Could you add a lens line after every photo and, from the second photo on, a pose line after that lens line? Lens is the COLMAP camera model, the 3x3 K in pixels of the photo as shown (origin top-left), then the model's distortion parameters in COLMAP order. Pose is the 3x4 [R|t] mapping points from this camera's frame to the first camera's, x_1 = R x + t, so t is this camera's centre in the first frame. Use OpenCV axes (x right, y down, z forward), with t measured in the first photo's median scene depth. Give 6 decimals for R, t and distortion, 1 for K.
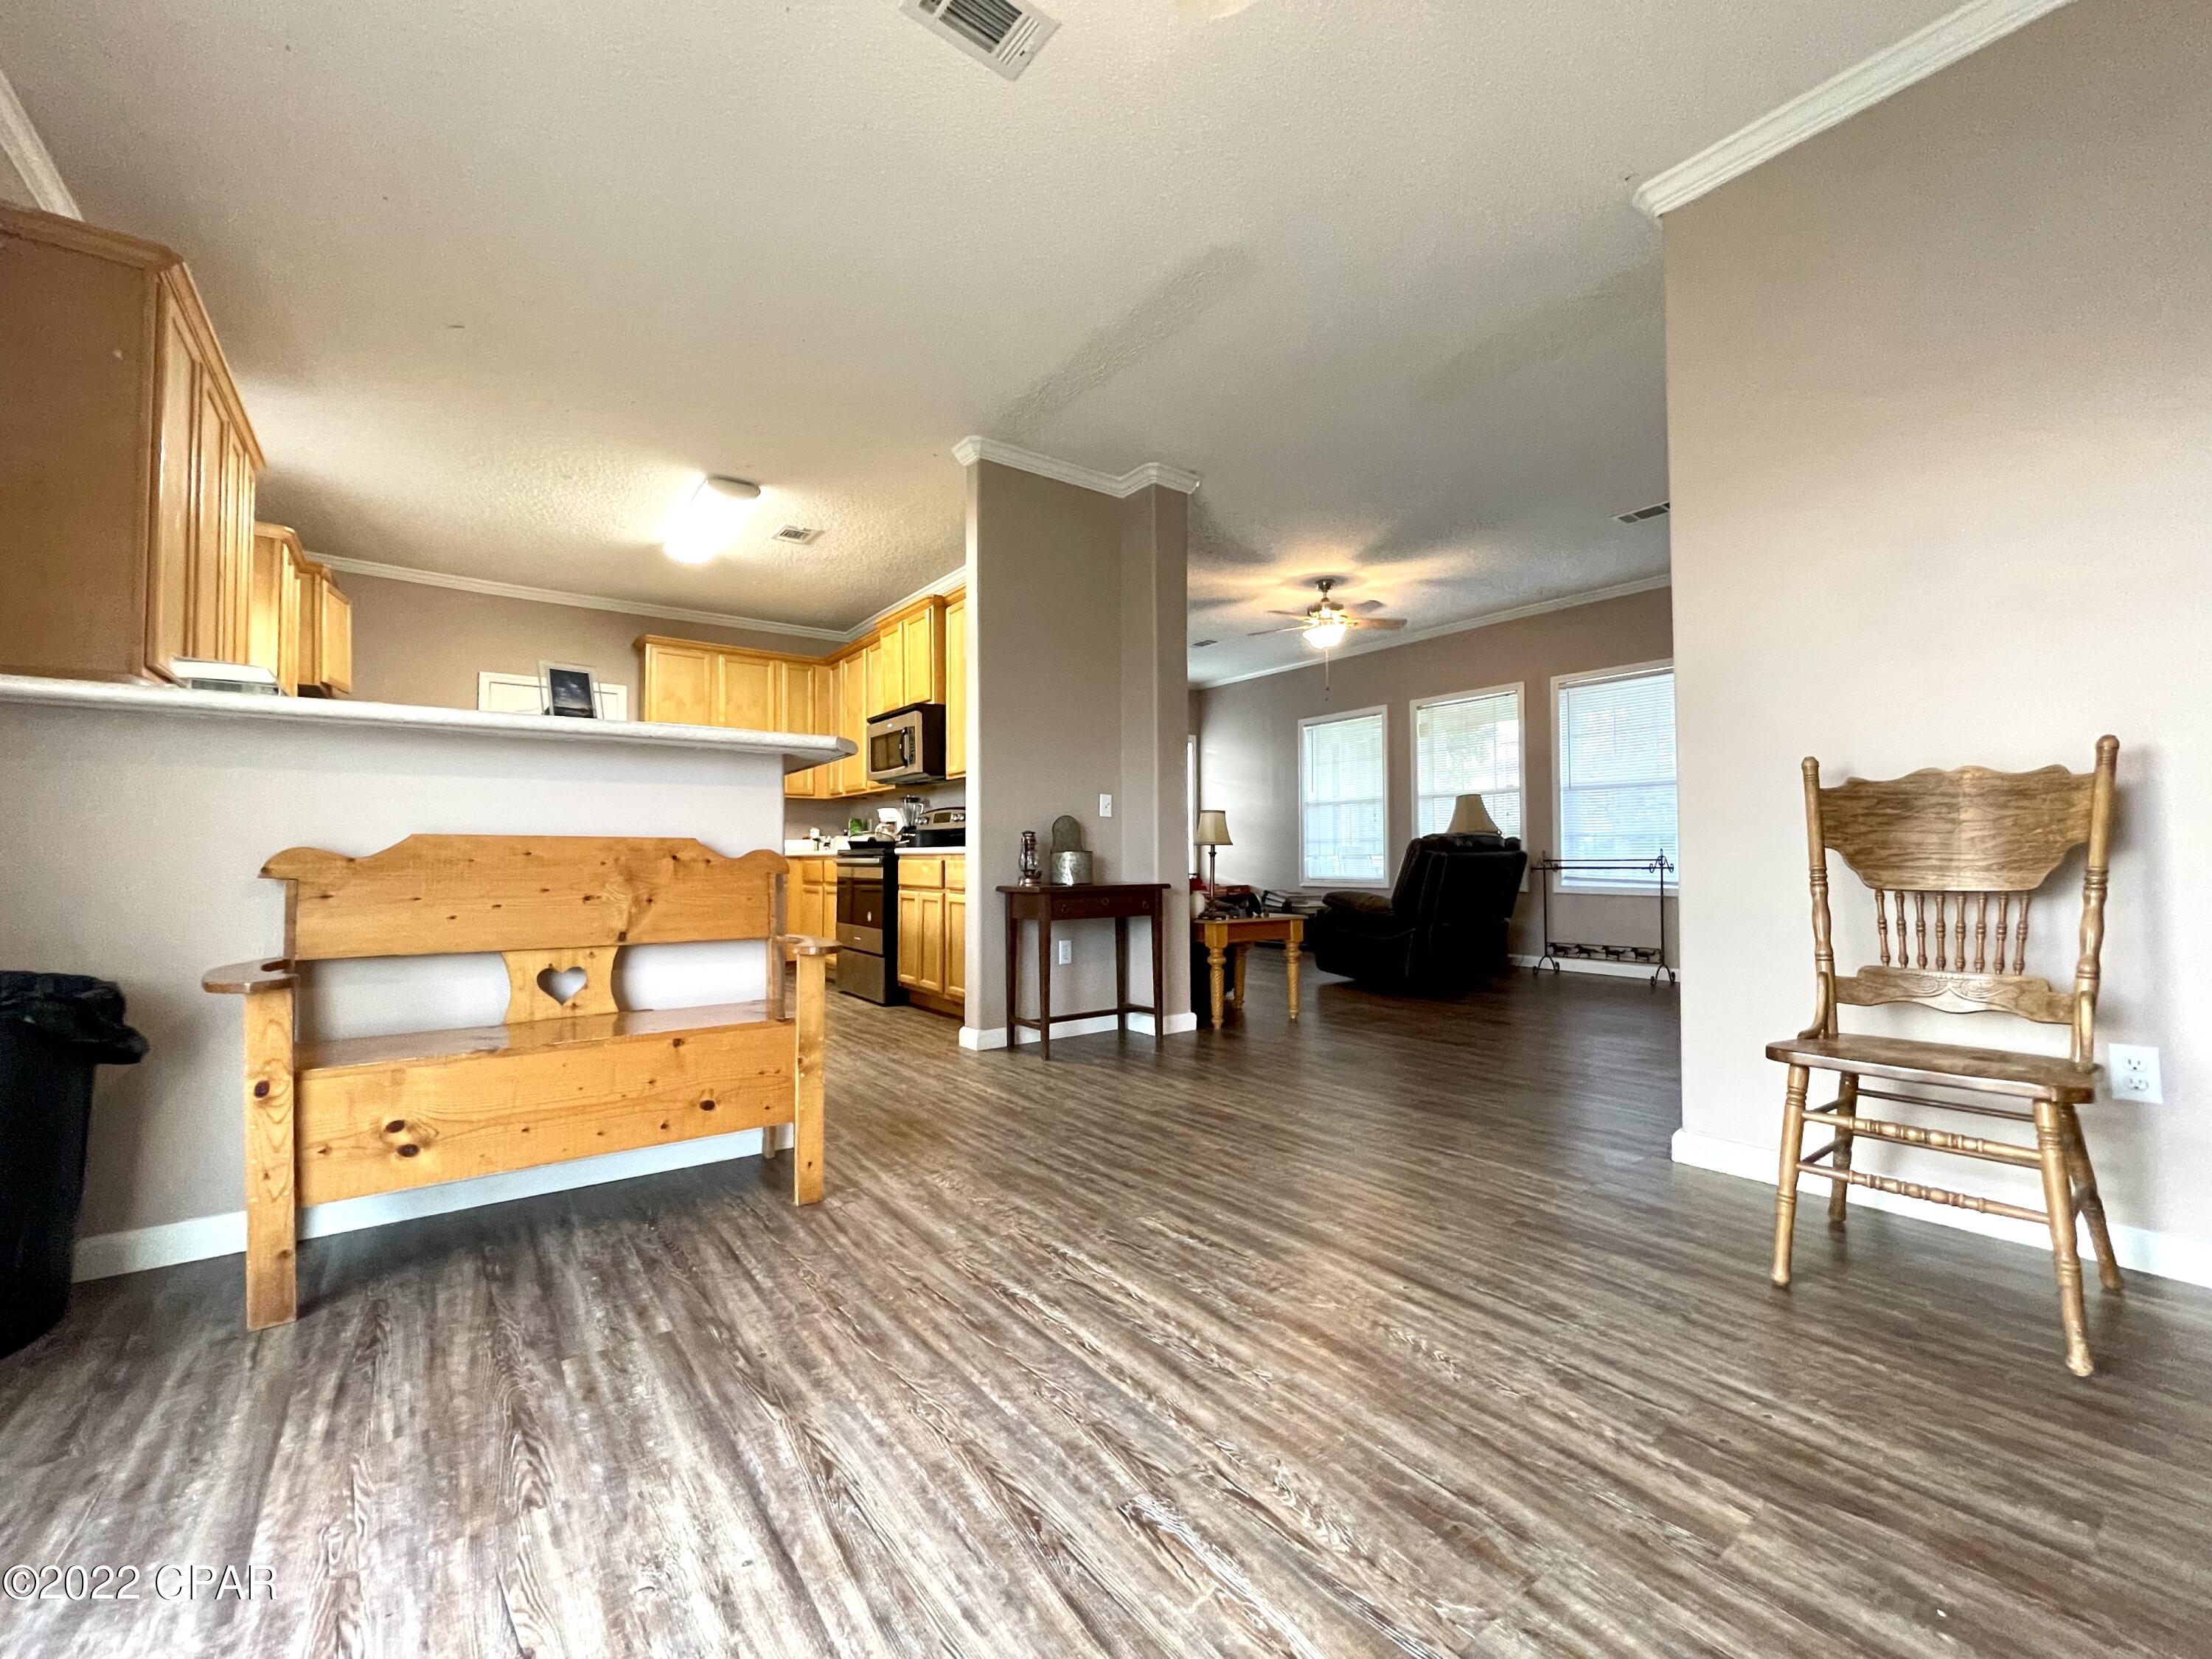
lens RADIAL K [[871.9, 0, 1100.3], [0, 871.9, 834.5], [0, 0, 1]] dist [-0.009453, -0.000173]
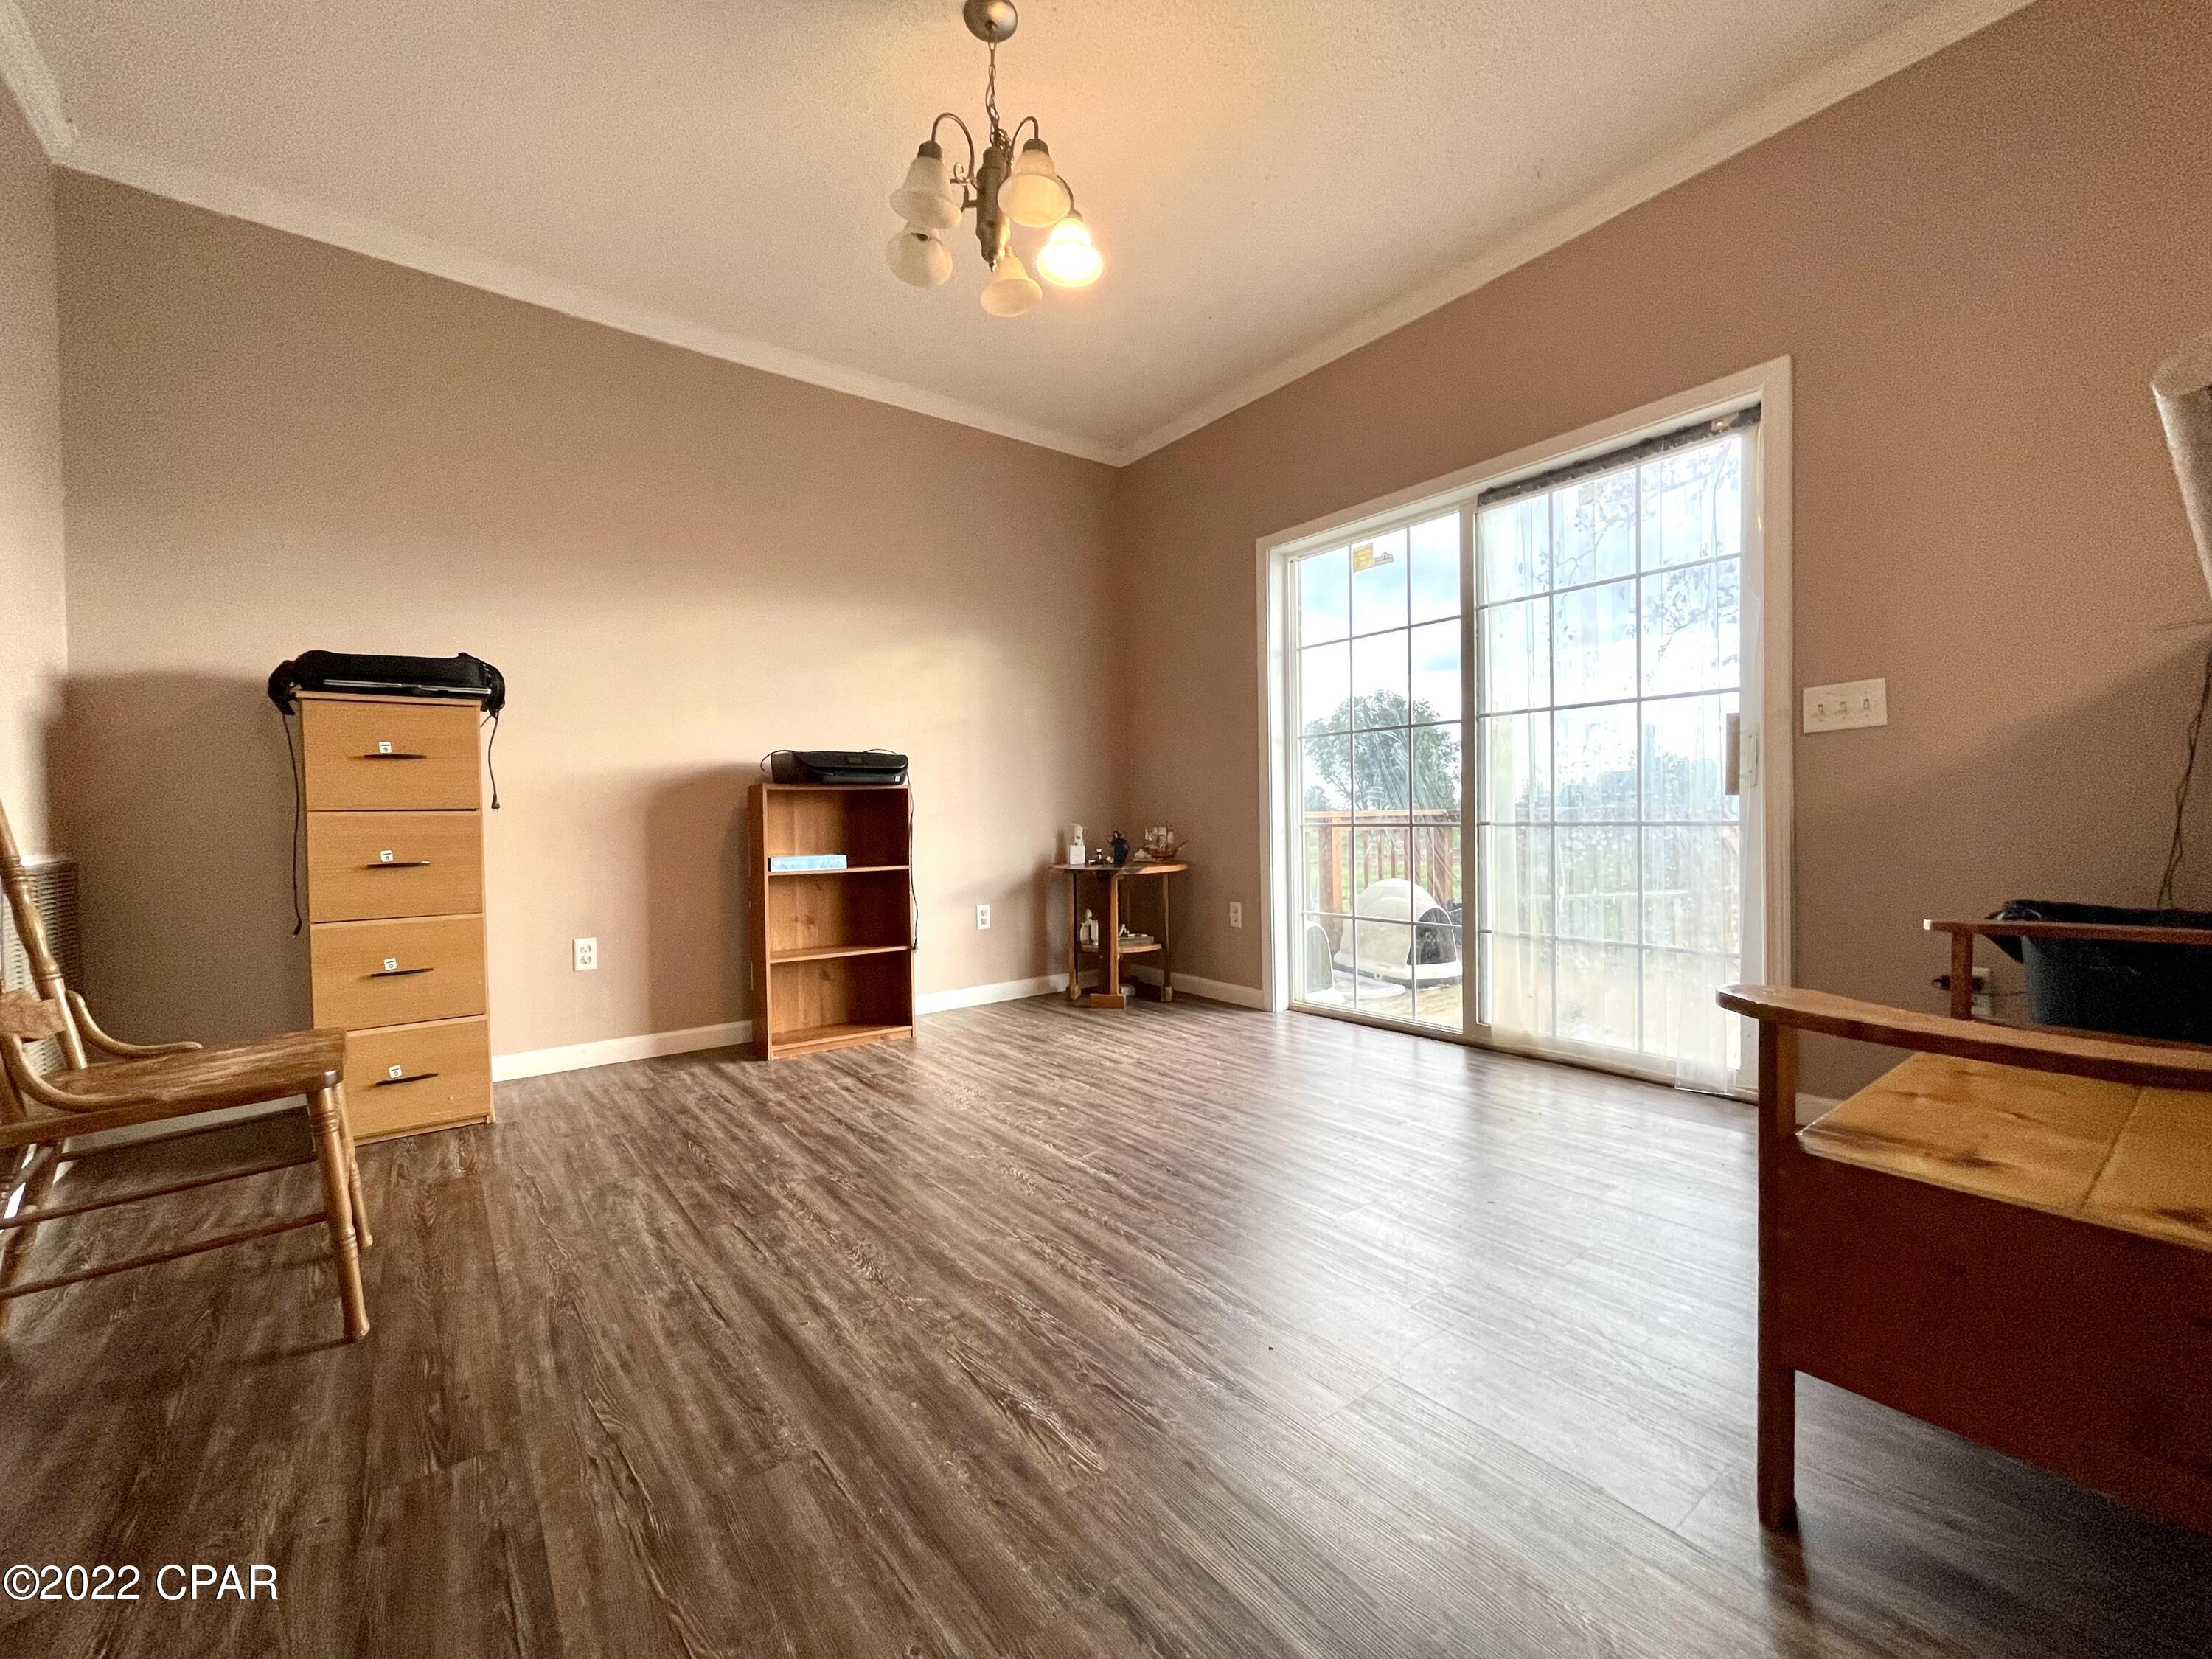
lens RADIAL K [[871.9, 0, 1100.3], [0, 871.9, 834.5], [0, 0, 1]] dist [-0.009453, -0.000173]
pose [[-0.999684, 0.021525, -0.012980, 0.065746], [0.021636, 0.999730, -0.008461, 0.054184], [0.012795, -0.008739, -0.999880, 2.199770]]
